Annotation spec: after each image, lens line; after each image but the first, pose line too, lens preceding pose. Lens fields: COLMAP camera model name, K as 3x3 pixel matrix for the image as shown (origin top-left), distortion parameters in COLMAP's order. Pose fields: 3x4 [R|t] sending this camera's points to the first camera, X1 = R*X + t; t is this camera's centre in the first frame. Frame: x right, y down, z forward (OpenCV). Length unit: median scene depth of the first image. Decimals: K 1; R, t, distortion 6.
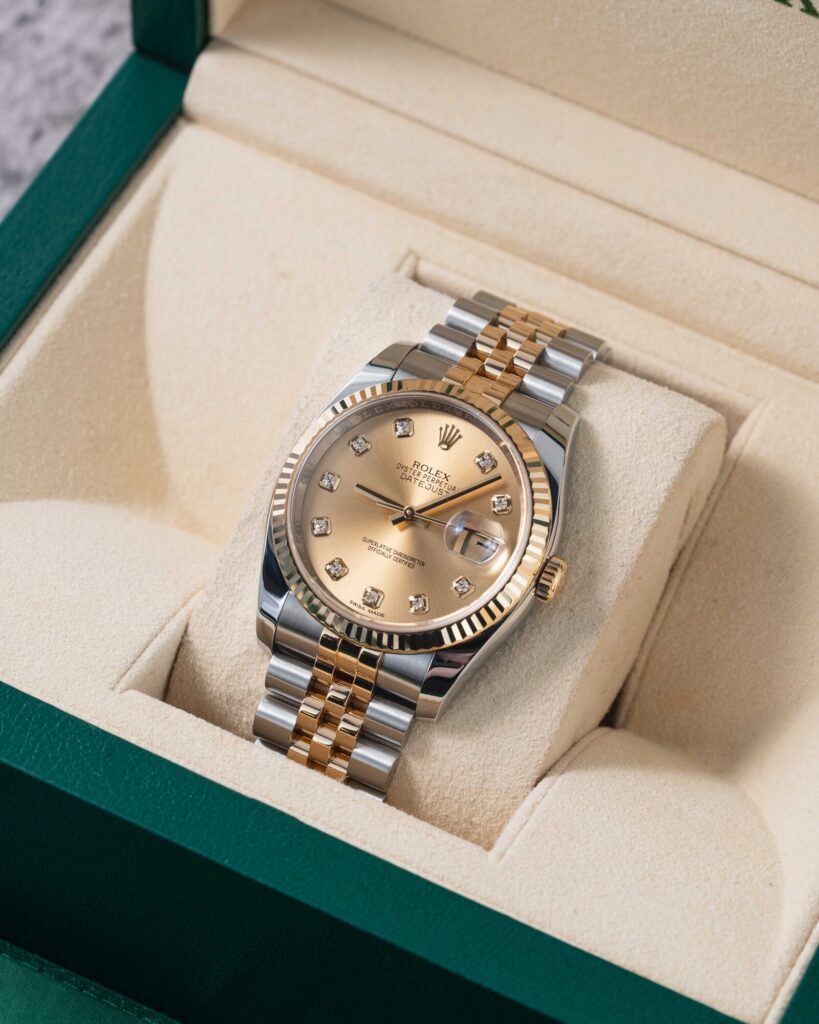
lens RADIAL K [[4248.4, 0, 409.5], [0, 4248.4, 512.0], [0, 0, 1]] dist [-0.034868, -0.831734]
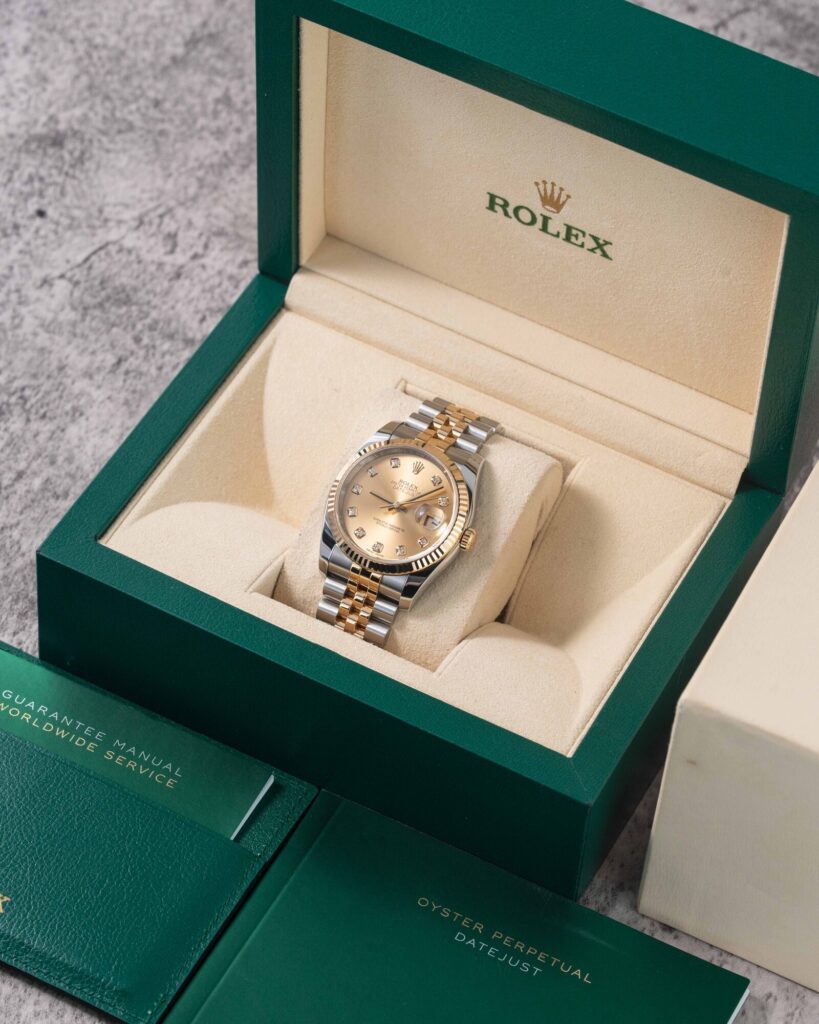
lens RADIAL K [[4248.4, 0, 409.5], [0, 4248.4, 512.0], [0, 0, 1]] dist [-0.034868, -0.831734]
pose [[0.999783, 0.014283, -0.015176, 0.034467], [-0.015184, 0.998020, -0.061040, 0.119272], [0.014274, 0.061257, 0.998020, -0.936932]]
